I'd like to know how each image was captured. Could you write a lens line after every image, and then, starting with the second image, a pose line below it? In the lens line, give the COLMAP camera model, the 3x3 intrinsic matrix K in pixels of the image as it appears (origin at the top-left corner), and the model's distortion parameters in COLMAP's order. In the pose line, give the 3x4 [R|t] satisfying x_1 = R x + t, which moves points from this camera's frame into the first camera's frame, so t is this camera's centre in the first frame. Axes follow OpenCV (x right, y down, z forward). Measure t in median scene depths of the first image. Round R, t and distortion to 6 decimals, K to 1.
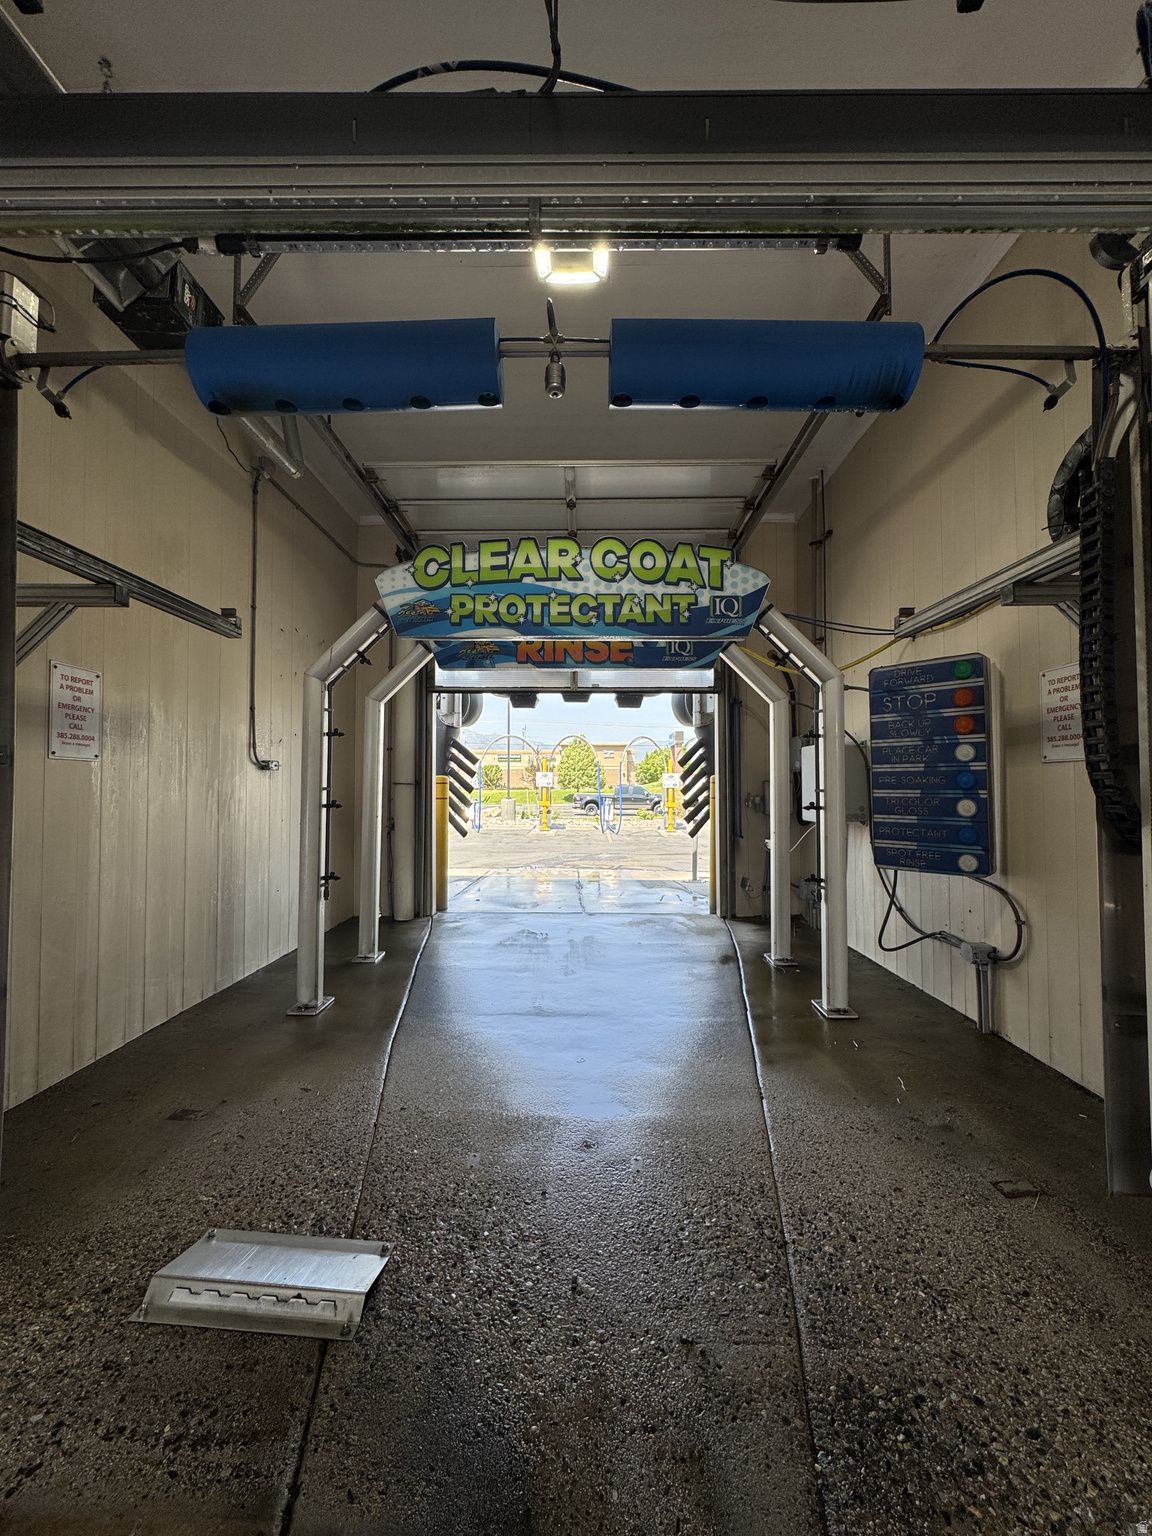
lens RADIAL K [[607.0, 0, 580.5], [0, 607.0, 764.6], [0, 0, 1]] dist [-0.004542, 0.000056]
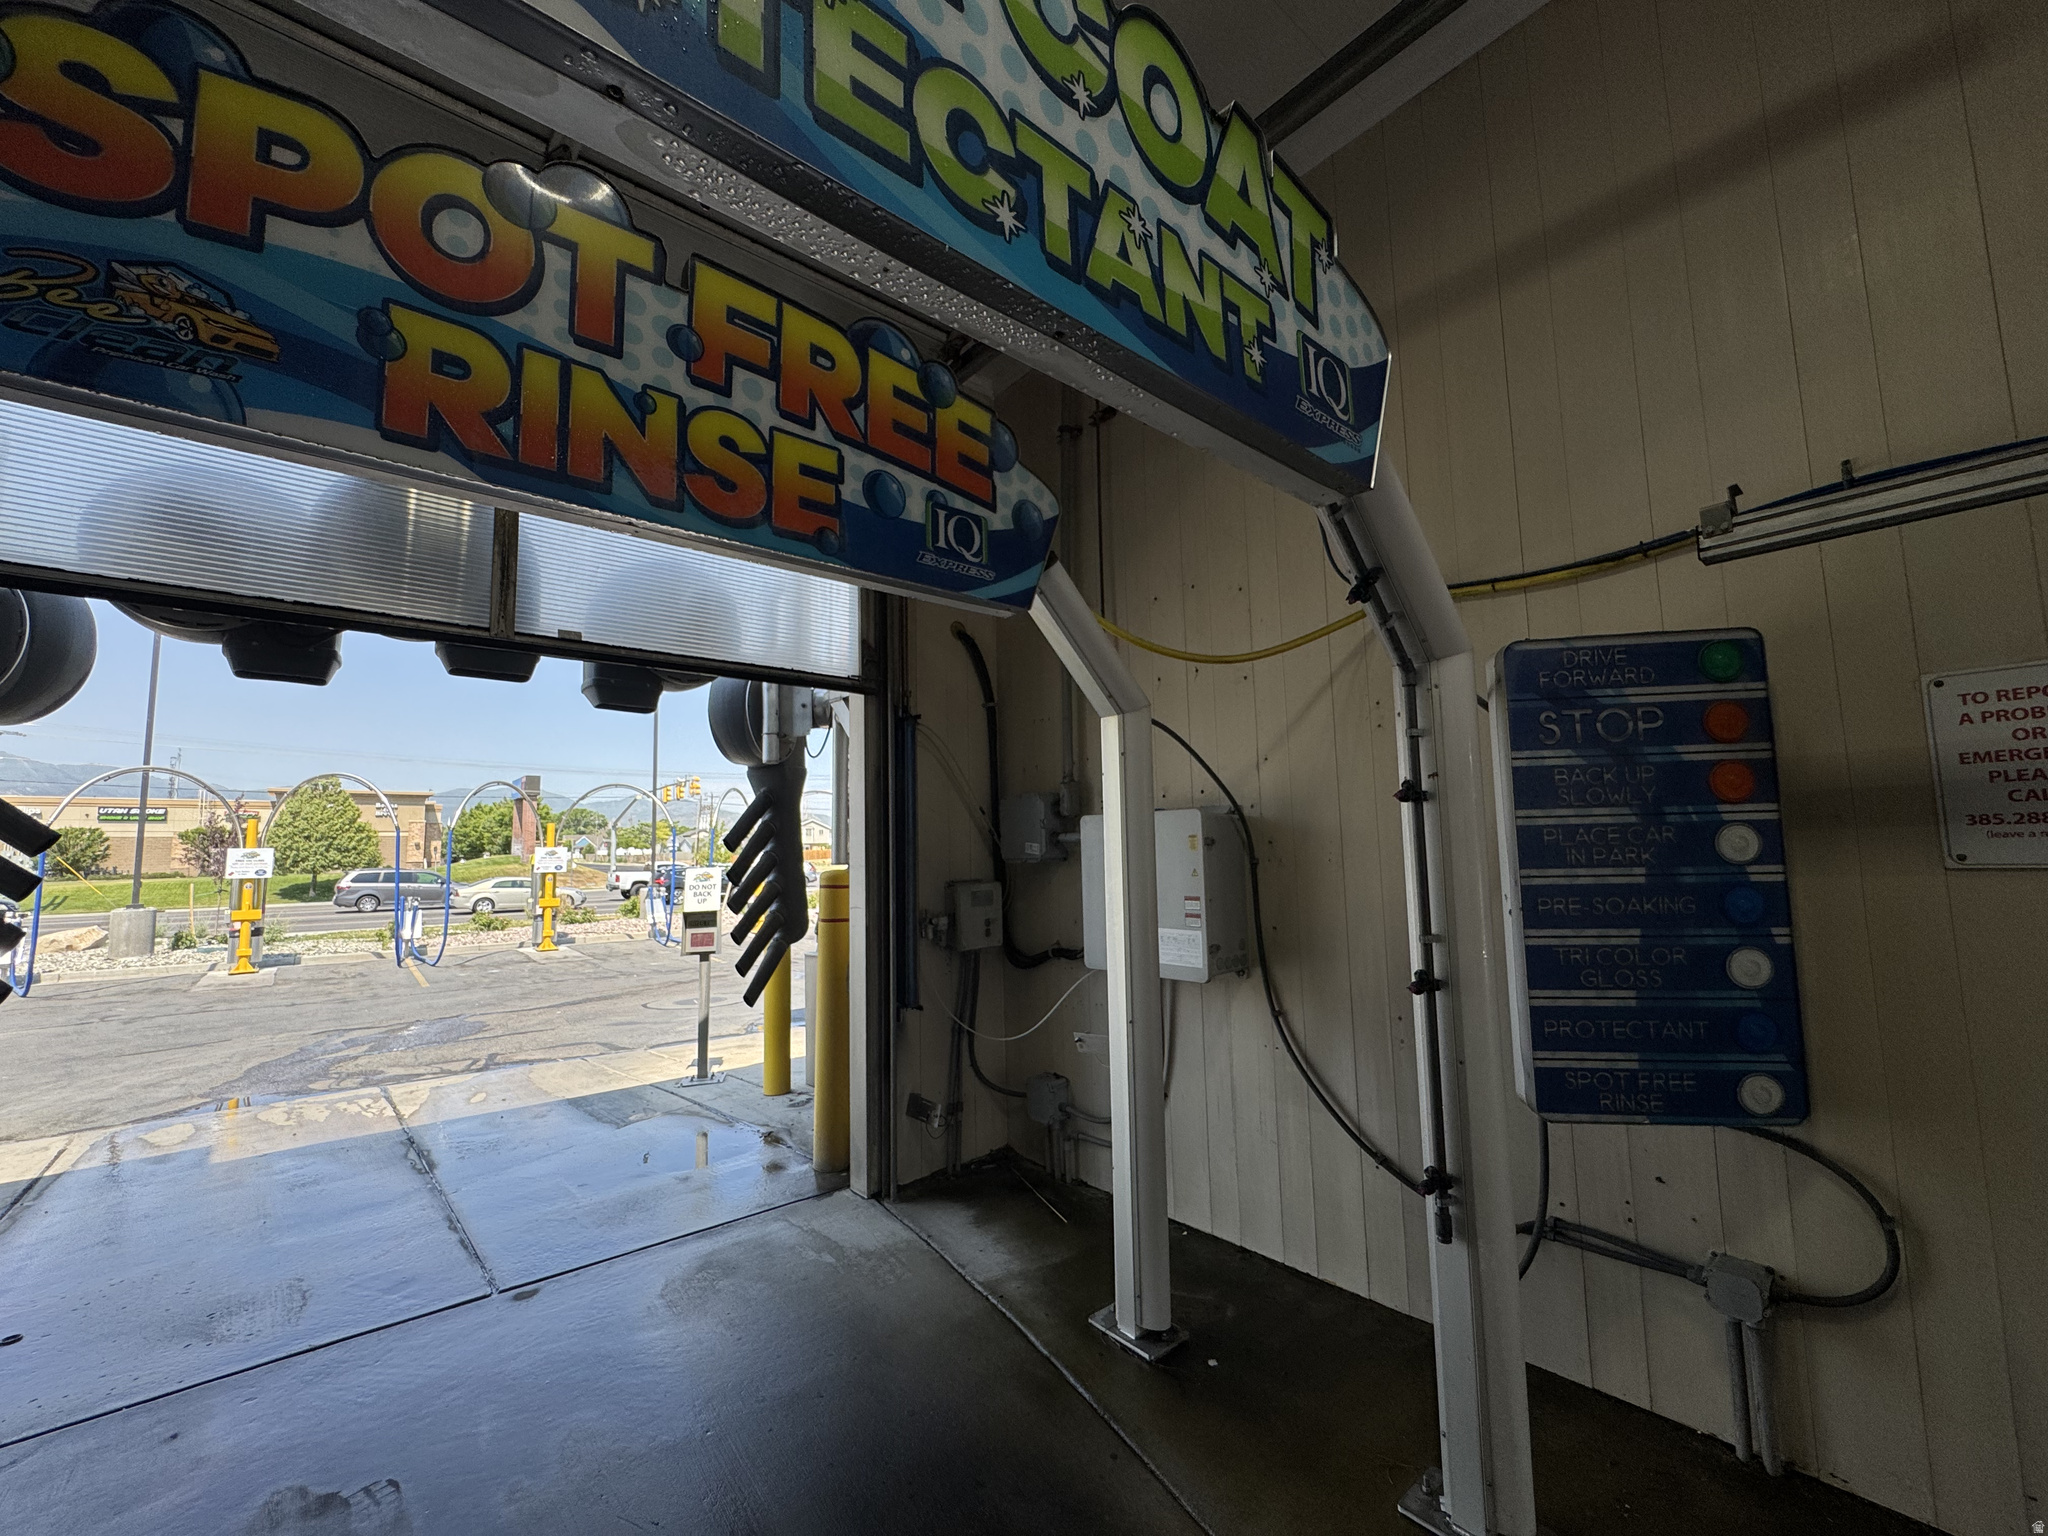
lens RADIAL K [[809.4, 0, 1016.9], [0, 809.4, 765.2], [0, 0, 1]] dist [-0.004542, 0.000056]
pose [[0.754852, 0.051116, 0.653901, -0.154755], [-0.000651, 0.997016, -0.077187, -0.028945], [-0.655895, 0.057839, 0.752633, 0.839160]]
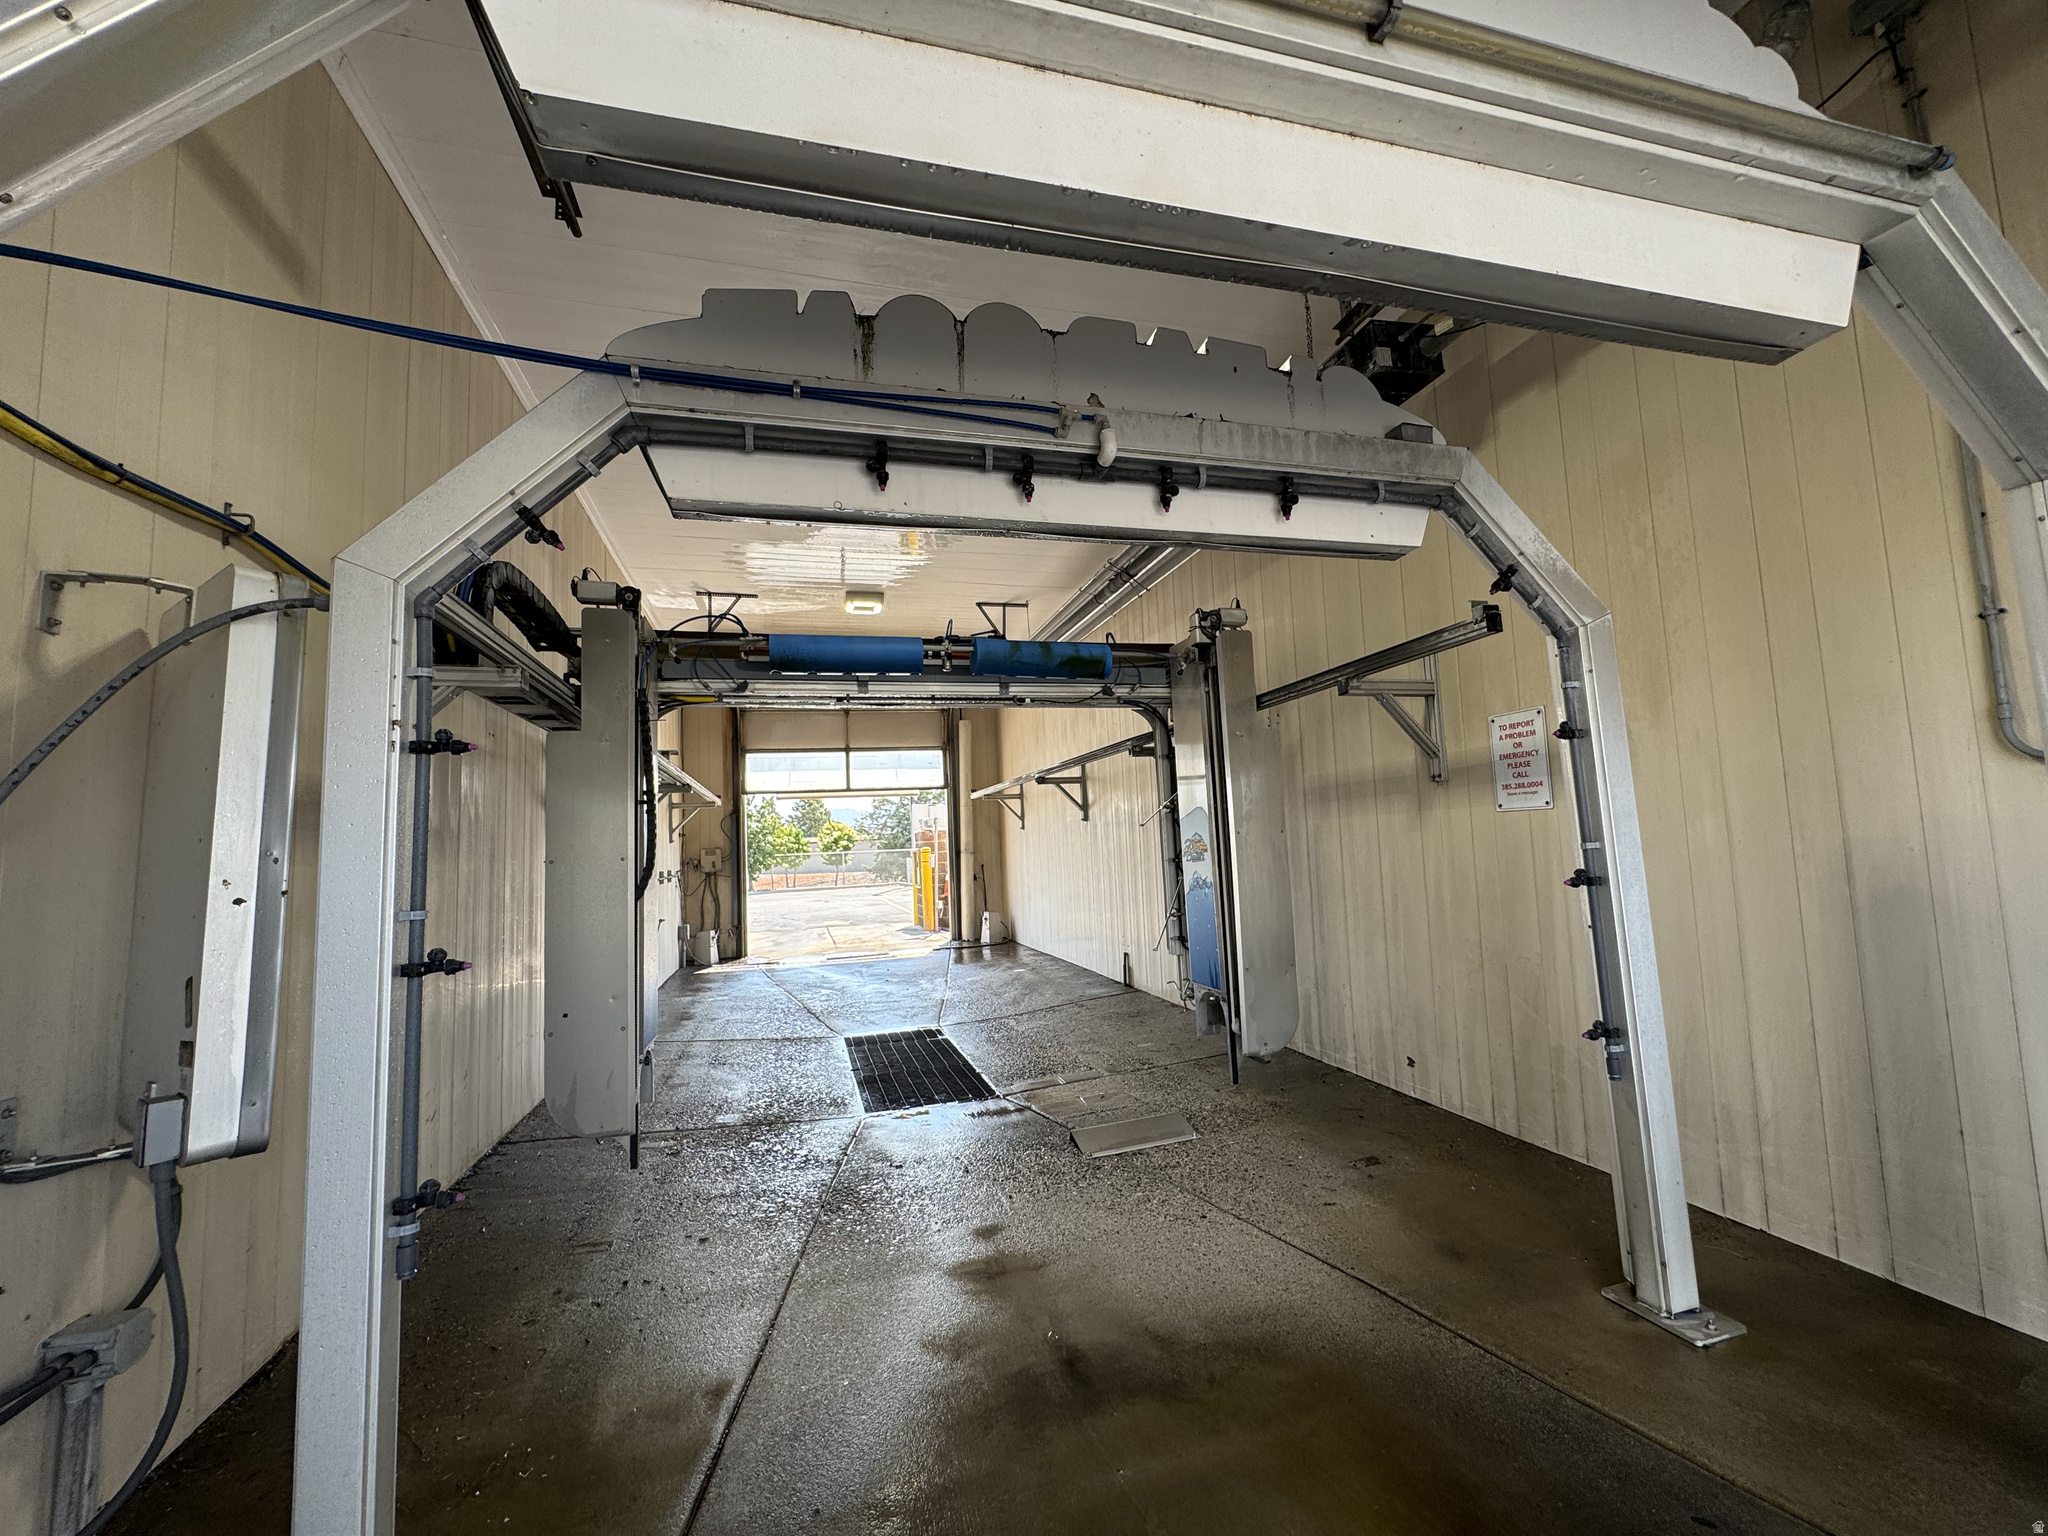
lens RADIAL K [[809.4, 0, 1022.2], [0, 809.4, 772.3], [0, 0, 1]] dist [-0.004542, 0.000056]
pose [[-0.961022, 0.010097, -0.276288, 0.215357], [0.047715, 0.990395, -0.129775, 0.049572], [0.272324, -0.137900, -0.952273, 1.636323]]
